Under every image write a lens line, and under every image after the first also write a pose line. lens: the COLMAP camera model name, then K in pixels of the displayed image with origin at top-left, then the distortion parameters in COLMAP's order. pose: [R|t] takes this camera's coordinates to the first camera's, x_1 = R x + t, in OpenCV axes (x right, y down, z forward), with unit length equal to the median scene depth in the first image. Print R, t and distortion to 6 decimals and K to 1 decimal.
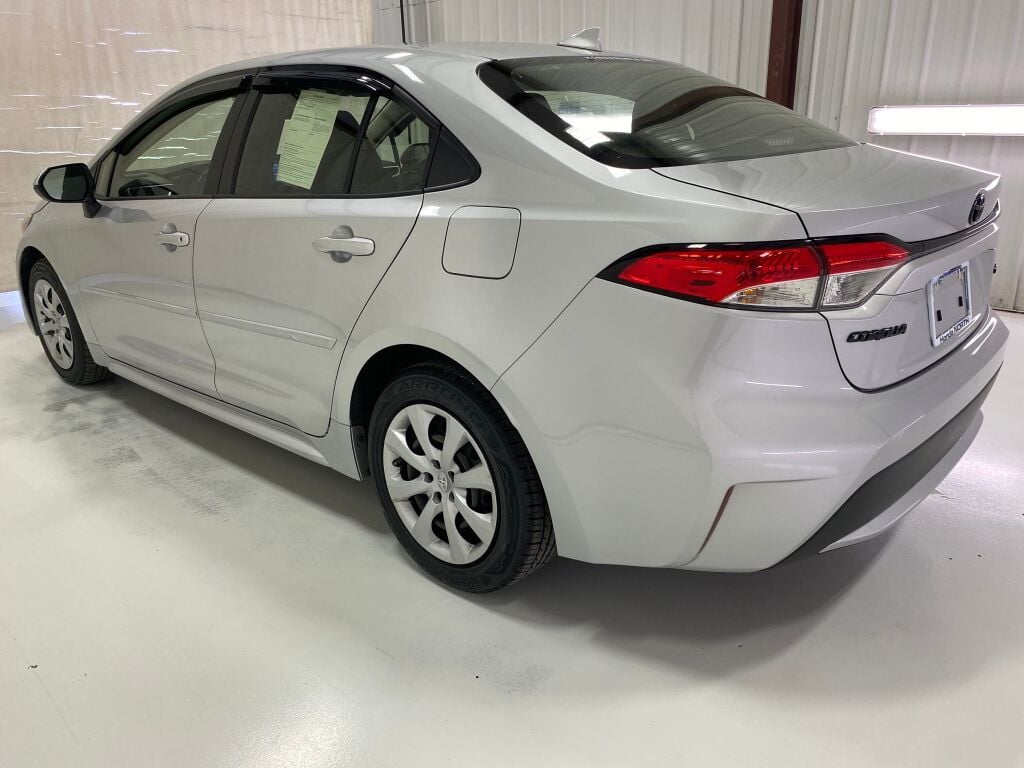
lens RADIAL K [[772.3, 0, 531.1], [0, 772.3, 386.9], [0, 0, 1]] dist [0.038048, -0.034279]
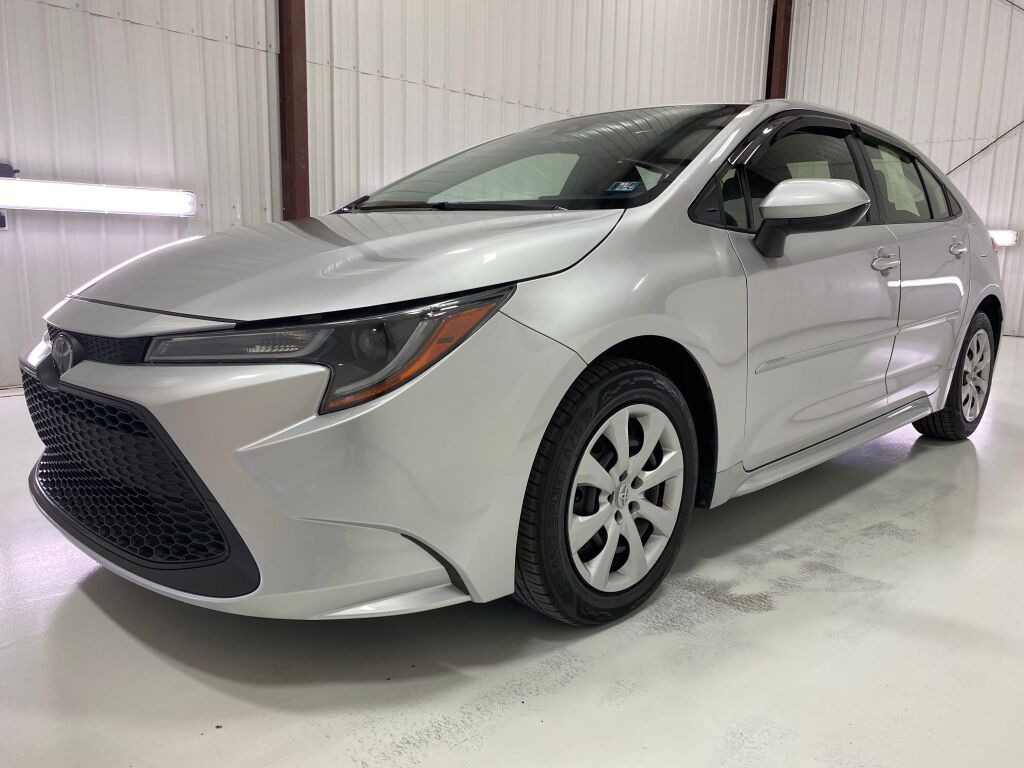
lens RADIAL K [[772.3, 0, 504.1], [0, 772.3, 389.1], [0, 0, 1]] dist [0.038048, -0.034279]
pose [[0.061600, -0.154289, 0.986104, -1.620022], [0.312299, 0.941351, 0.127778, -0.342384], [-0.947985, 0.300088, 0.106171, 1.513059]]
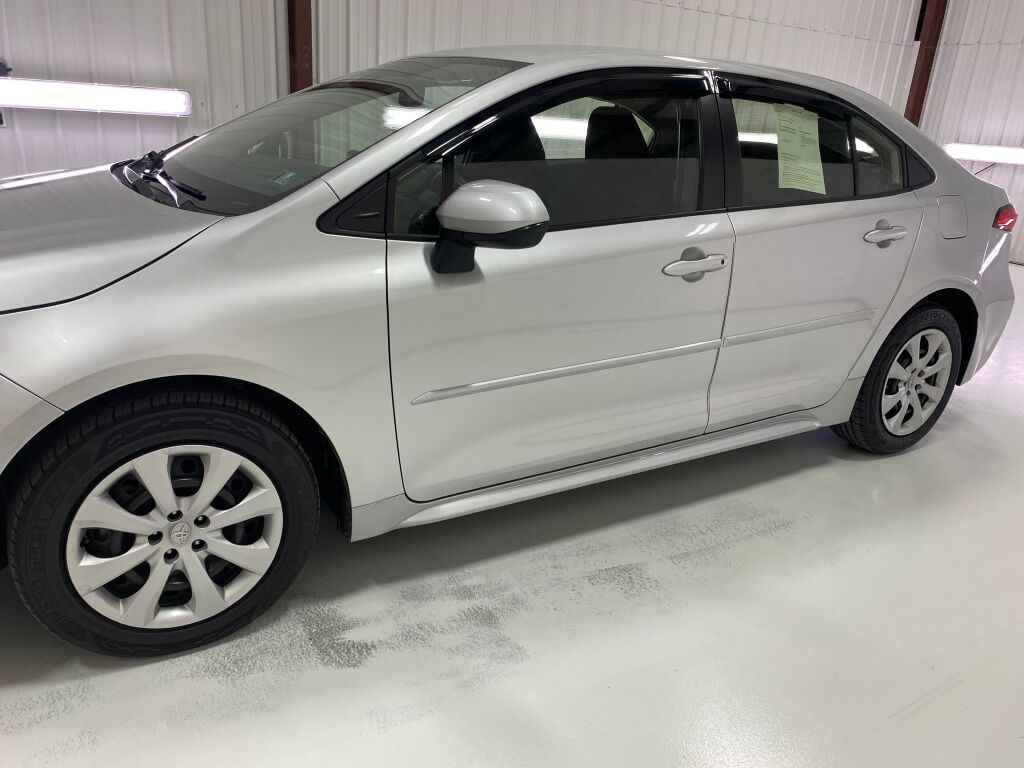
lens RADIAL K [[772.3, 0, 502.4], [0, 772.3, 379.2], [0, 0, 1]] dist [0.038048, -0.034279]
pose [[0.293837, -0.276737, 0.914919, -1.422606], [0.249224, 0.946246, 0.206171, -0.321364], [-0.922793, 0.167439, 0.347011, 0.991933]]
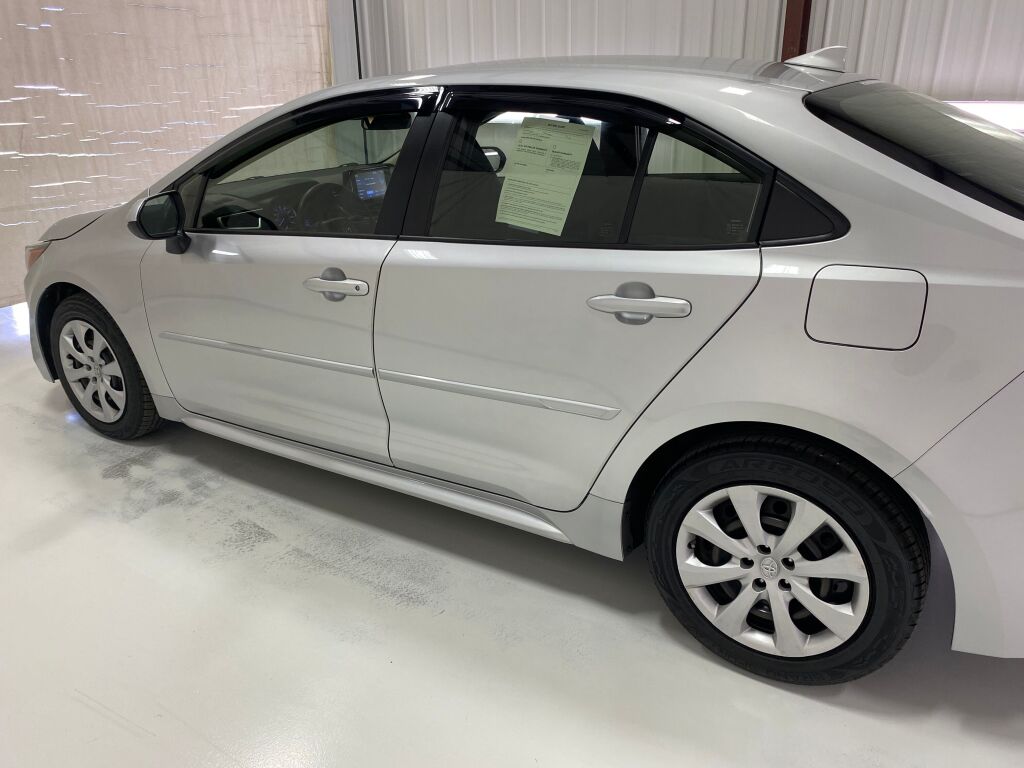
lens RADIAL K [[772.3, 0, 513.0], [0, 772.3, 376.0], [0, 0, 1]] dist [0.038048, -0.034279]
pose [[0.986702, -0.055774, 0.152672, -0.435586], [0.052100, 0.998250, 0.027968, -0.113374], [-0.153965, -0.019642, 0.987881, 0.136465]]
